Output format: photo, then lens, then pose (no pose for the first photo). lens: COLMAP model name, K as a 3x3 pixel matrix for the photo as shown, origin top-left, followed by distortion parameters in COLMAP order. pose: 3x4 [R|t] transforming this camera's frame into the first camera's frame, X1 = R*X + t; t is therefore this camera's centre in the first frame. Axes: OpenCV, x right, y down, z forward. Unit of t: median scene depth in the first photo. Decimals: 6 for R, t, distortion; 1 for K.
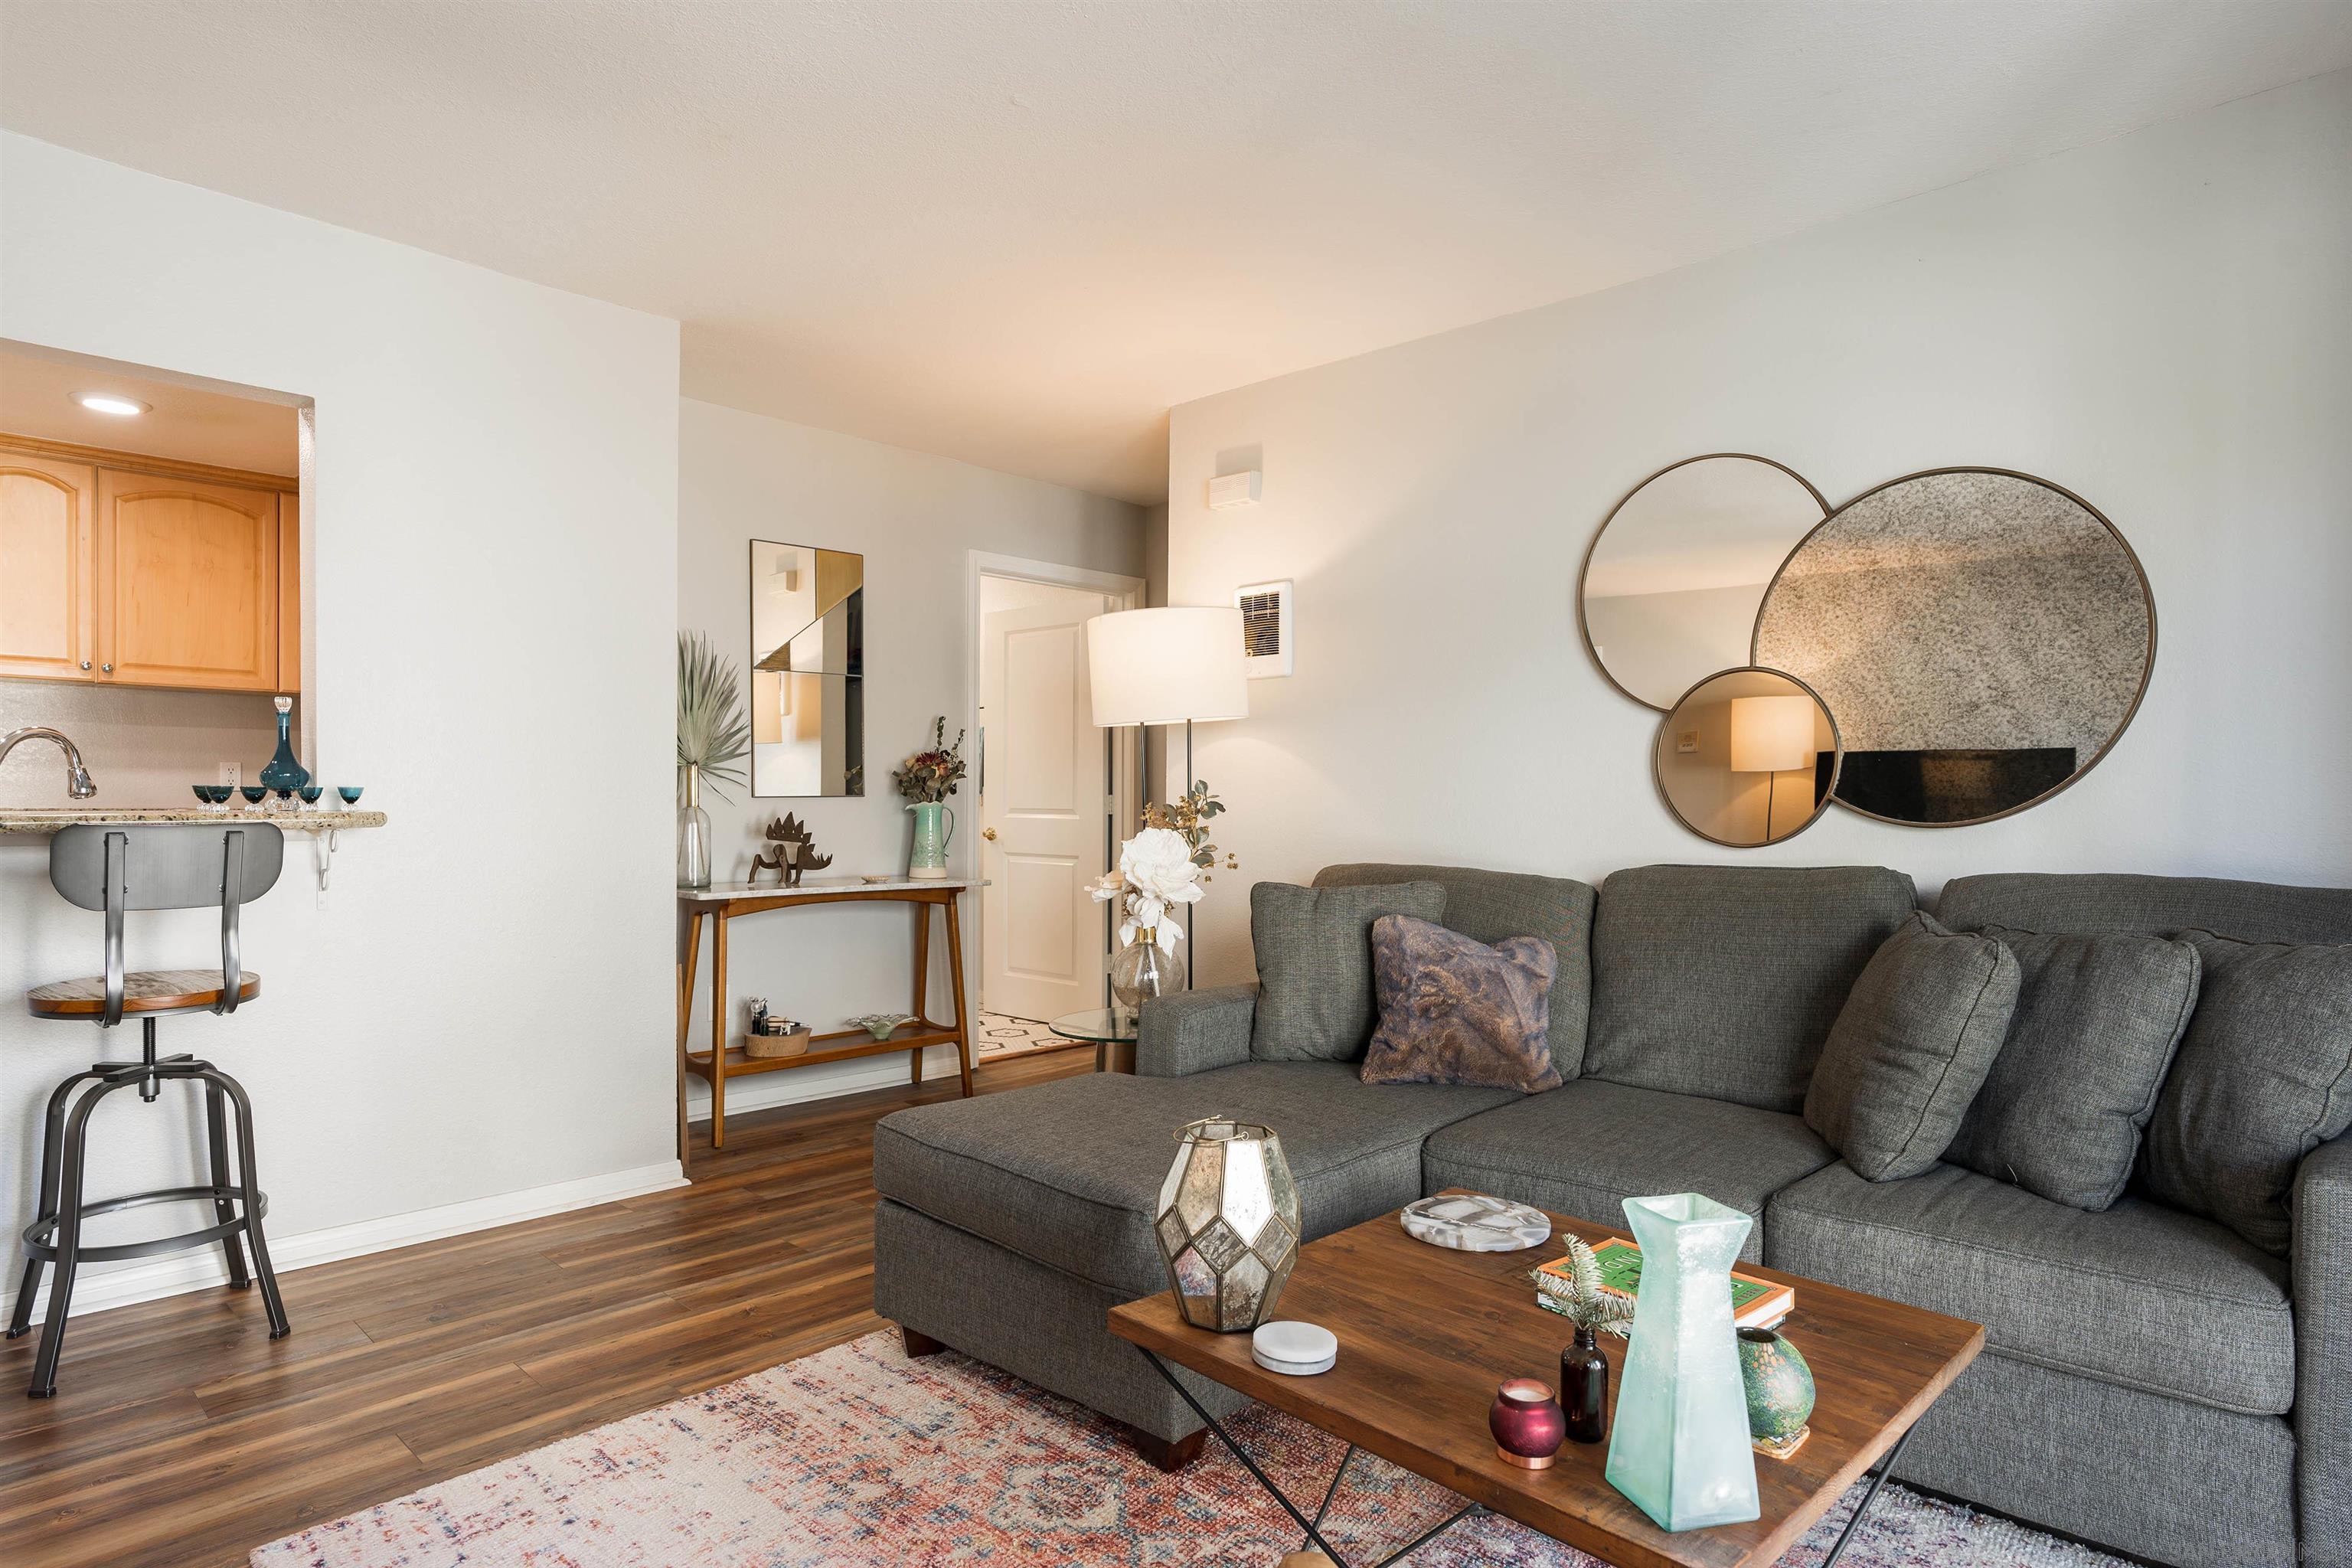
lens RADIAL K [[1306.2, 0, 1167.8], [0, 1306.2, 807.5], [0, 0, 1]] dist [-0.000305, 0.001057]
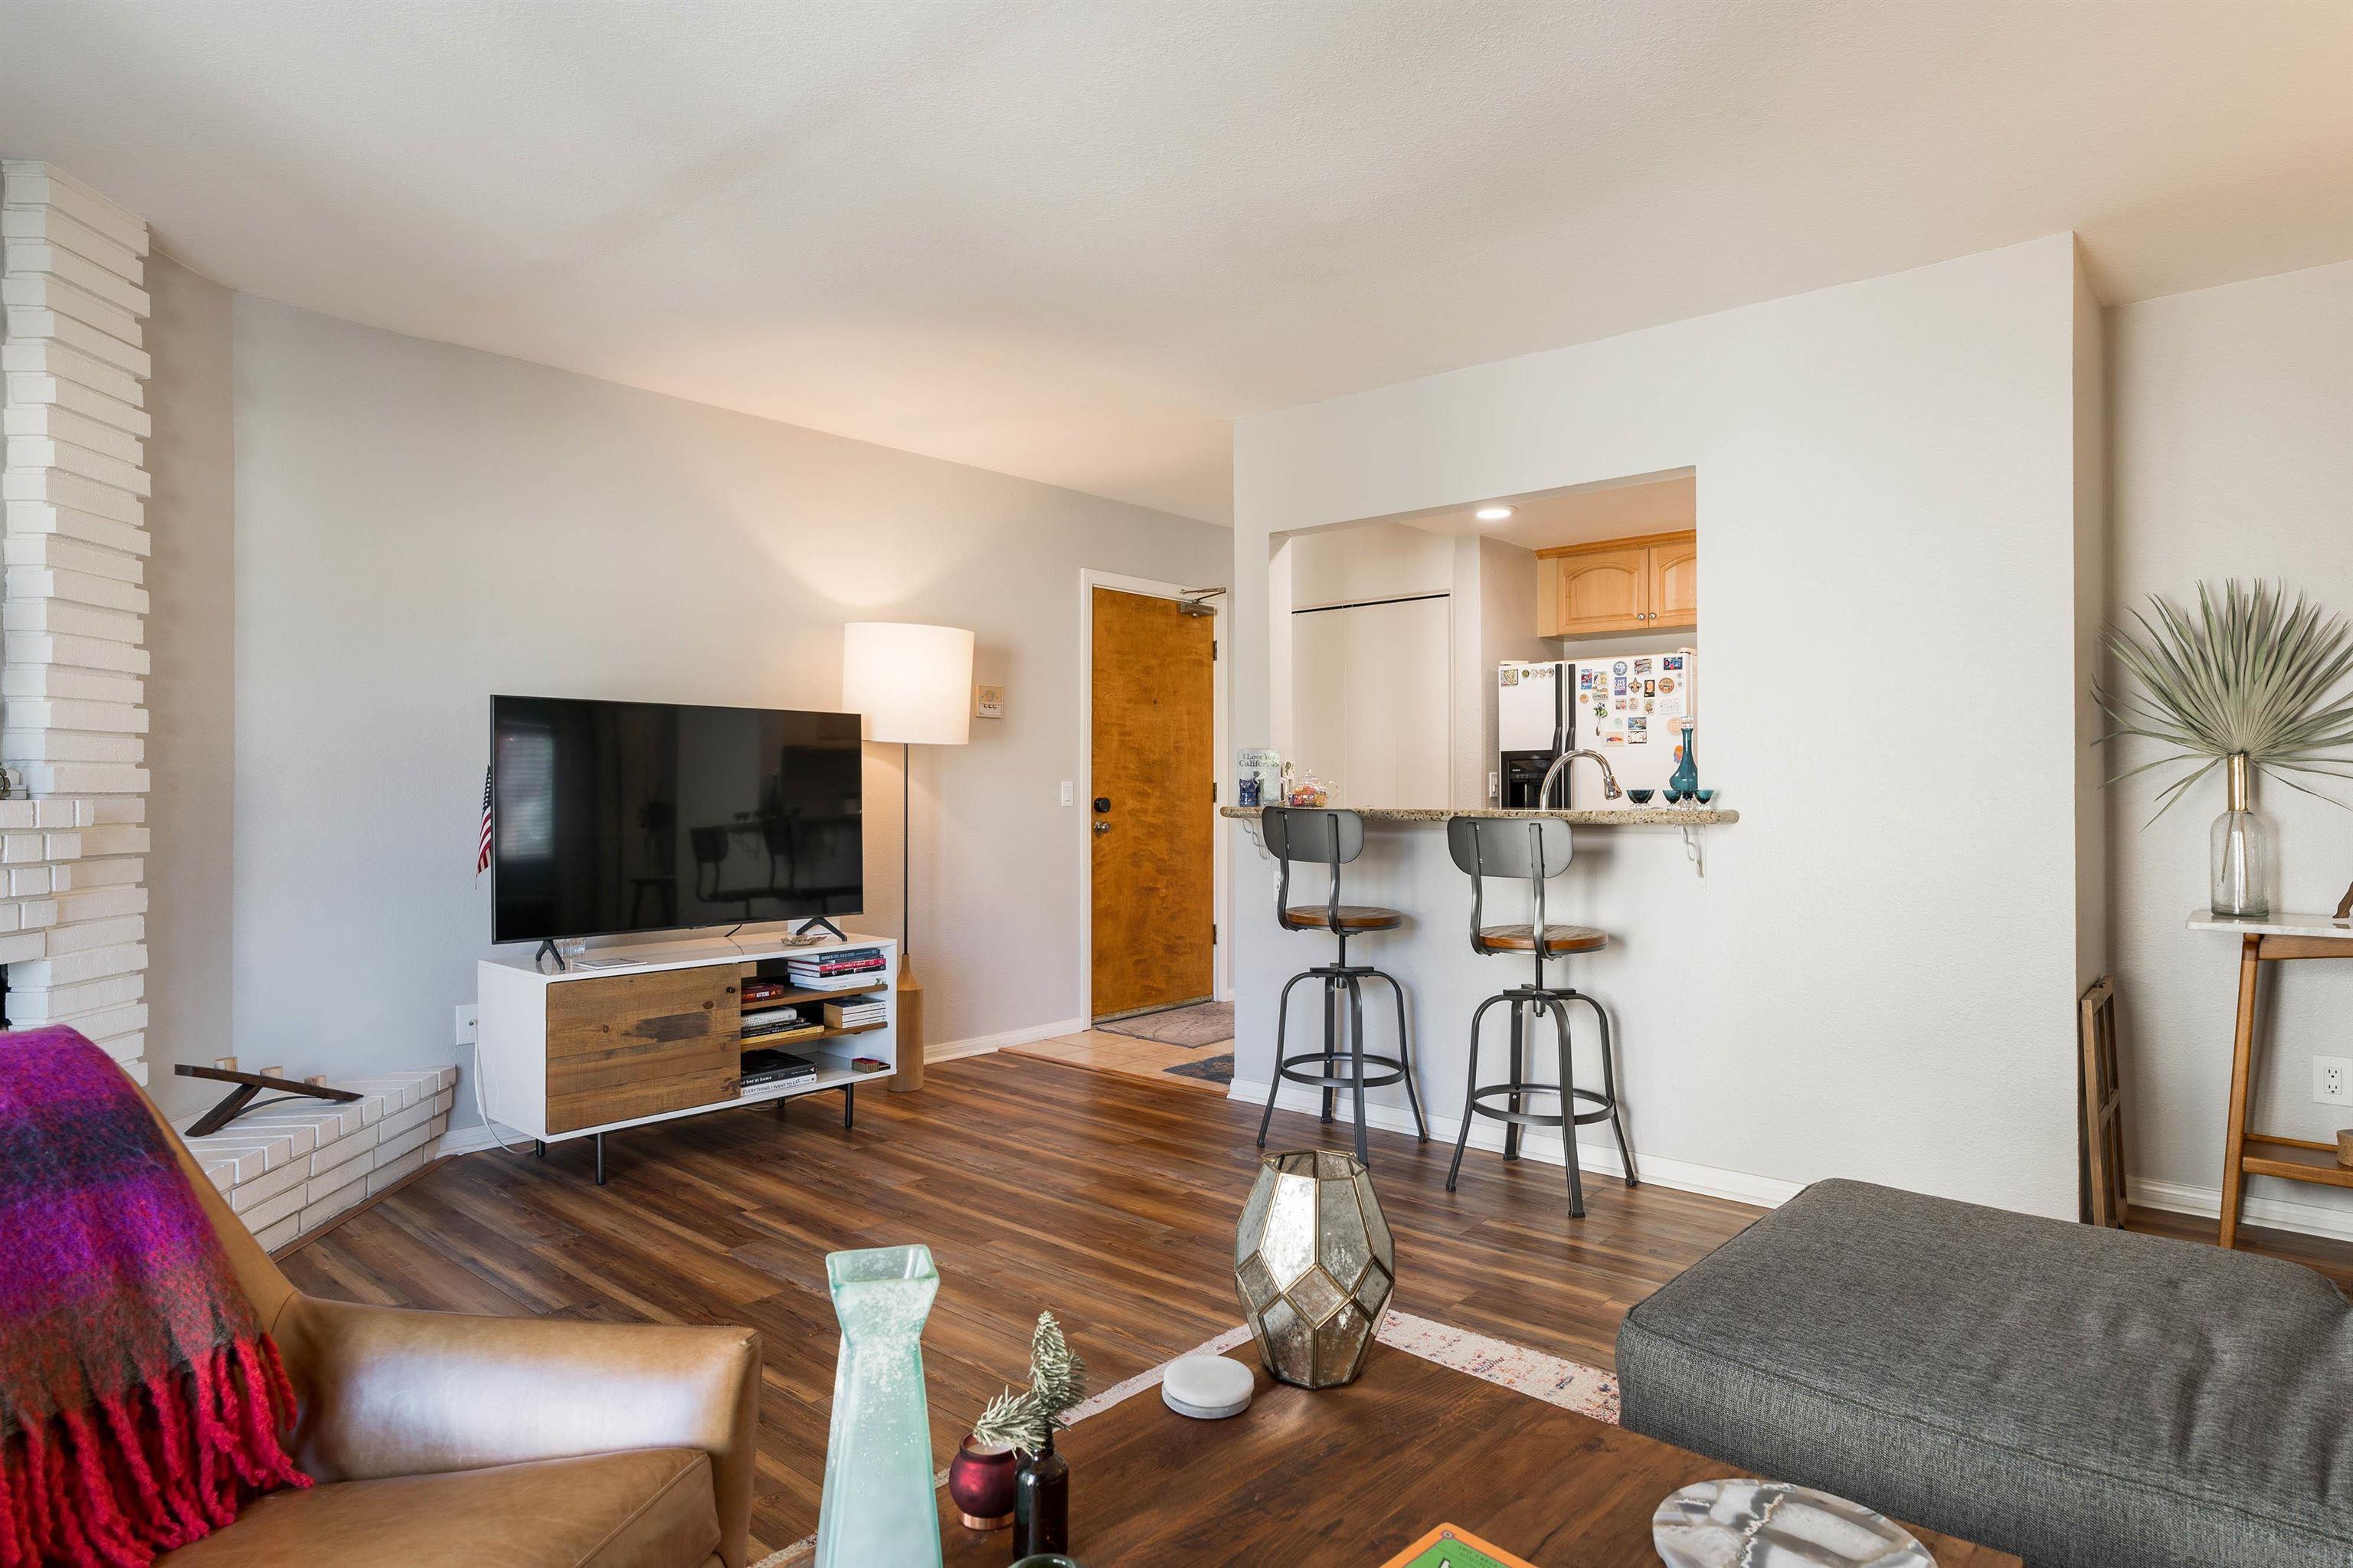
lens RADIAL K [[1316.4, 0, 1176.5], [0, 1316.4, 784.0], [0, 0, 1]] dist [0.001795, 0.000626]
pose [[0.046719, -0.012727, -0.998827, 0.587474], [-0.007783, 0.999884, -0.013105, -0.001637], [0.998878, 0.008386, 0.046615, 0.525667]]
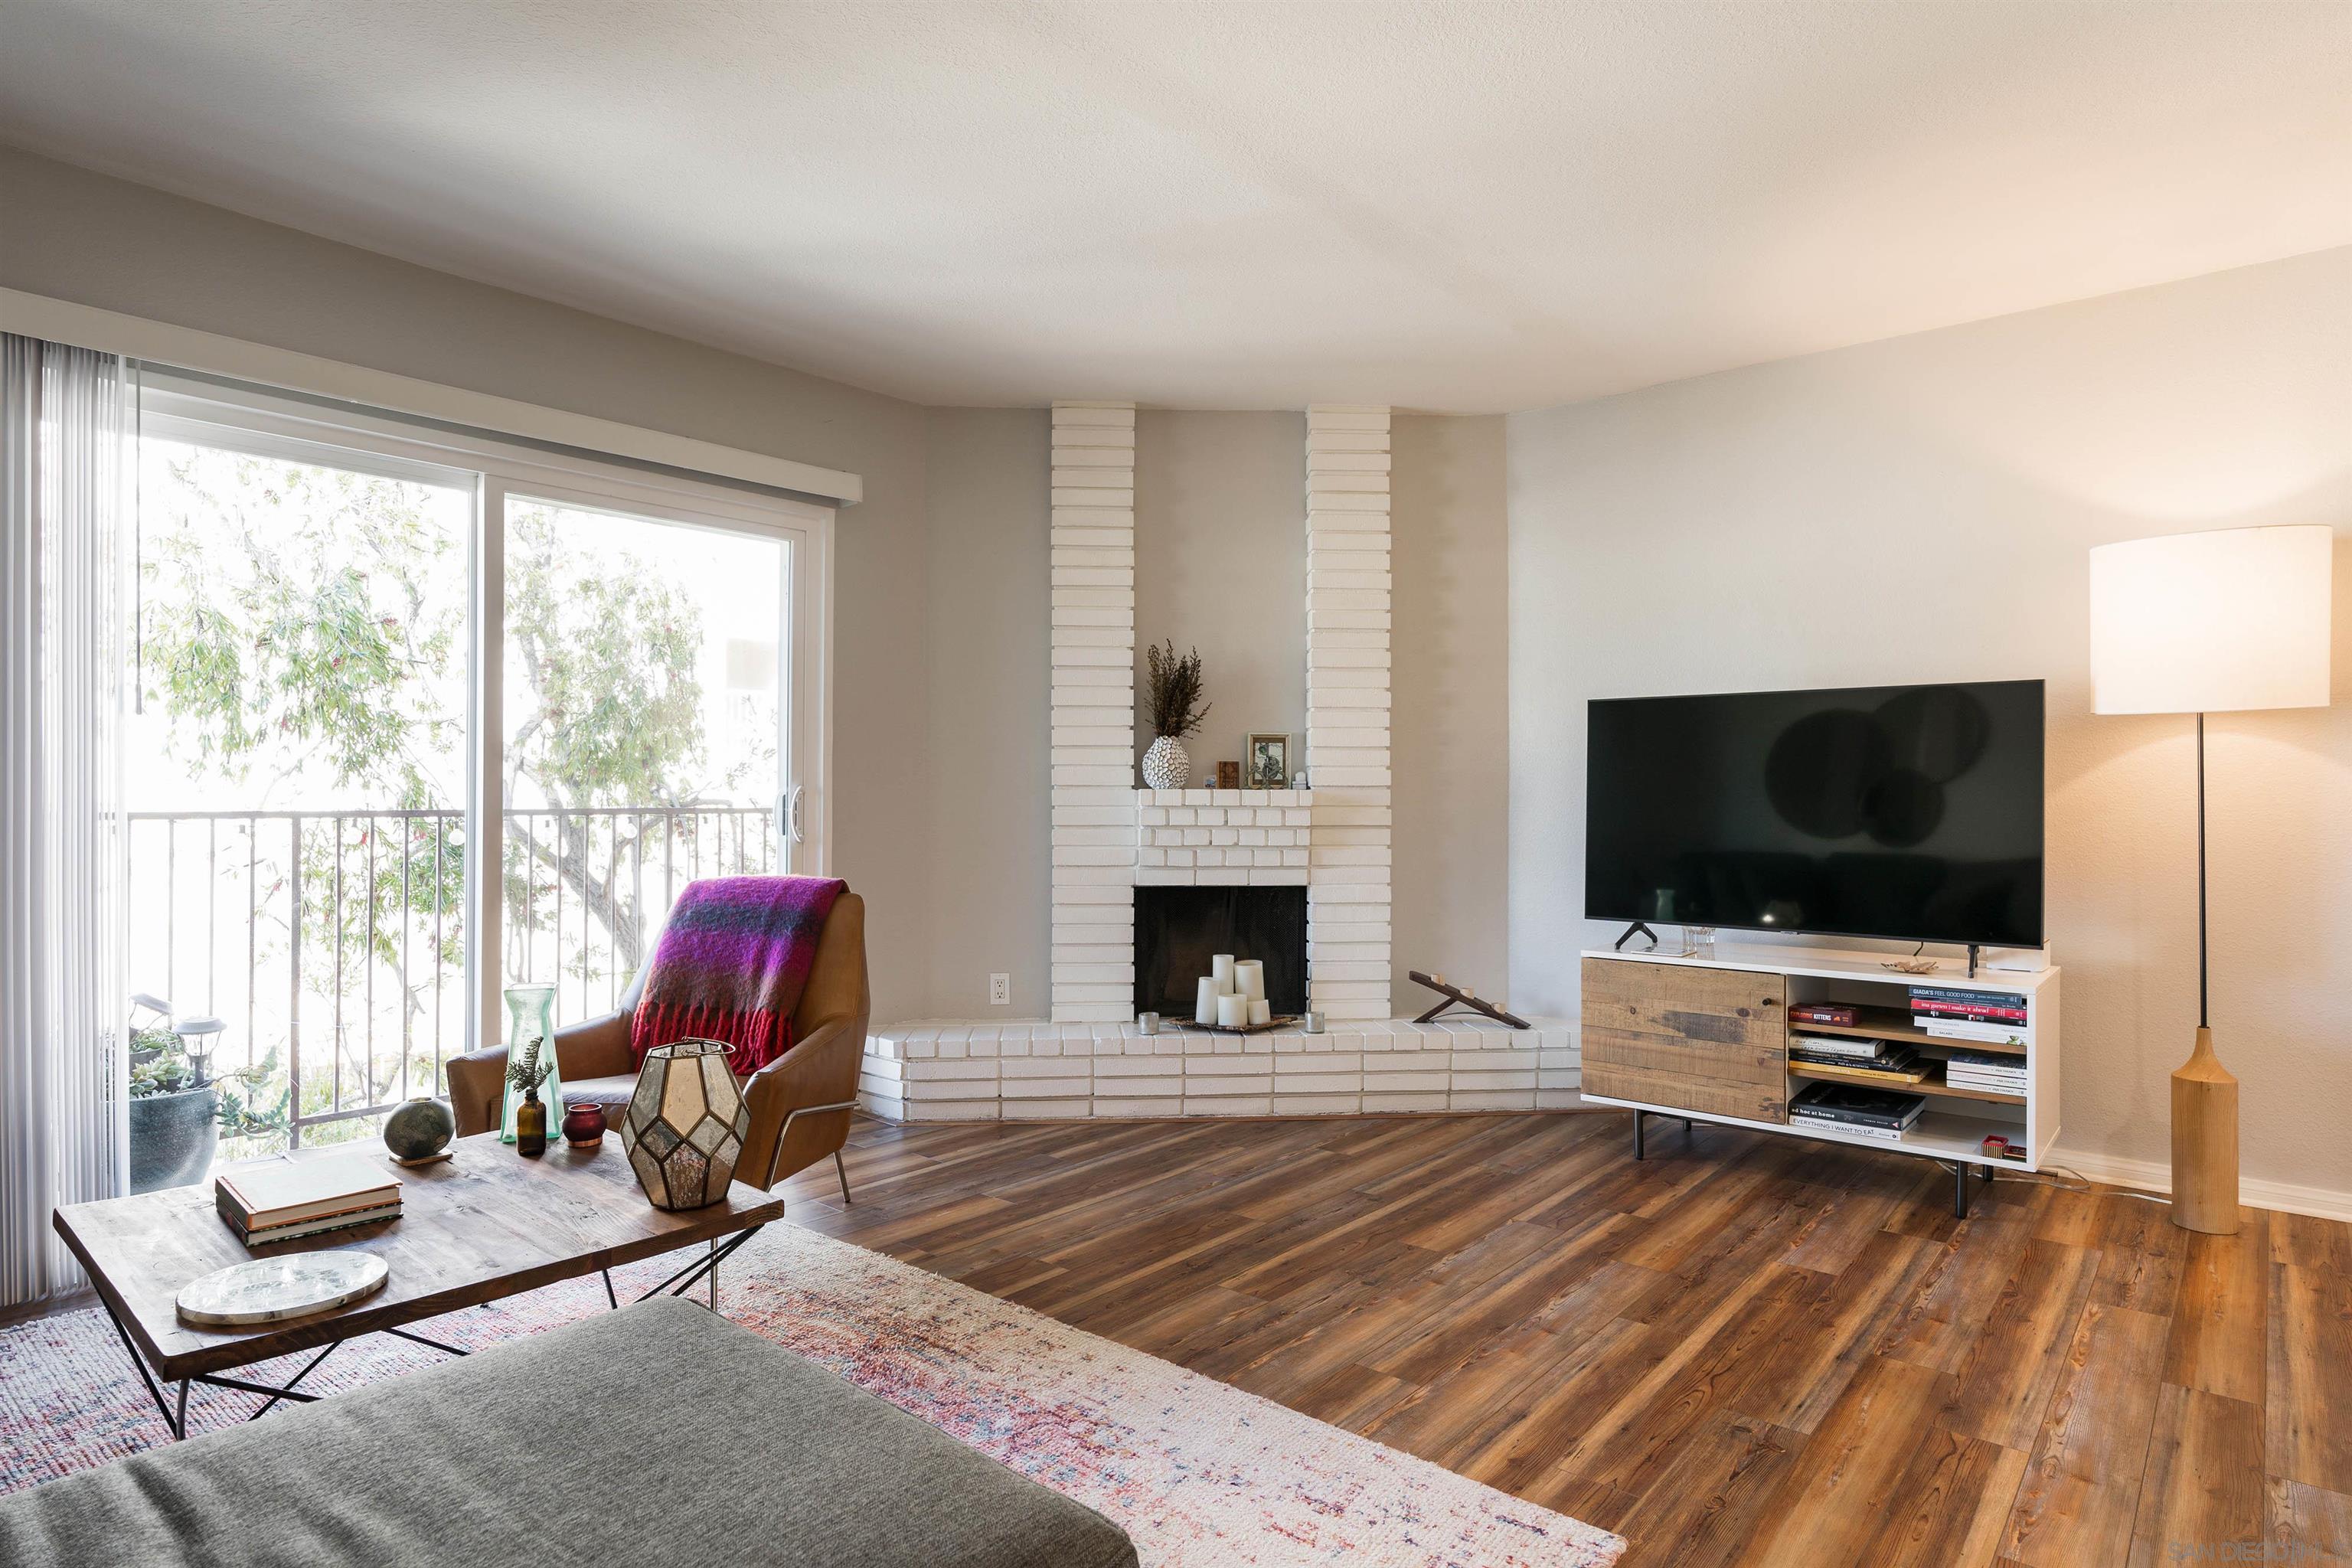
lens RADIAL K [[1306.2, 0, 1167.8], [0, 1306.2, 807.5], [0, 0, 1]] dist [-0.000305, 0.001057]
pose [[-0.997790, -0.008093, -0.065948, -0.187004], [-0.009649, 0.999681, 0.023322, -0.010405], [0.065738, 0.023907, -0.997550, 1.360867]]
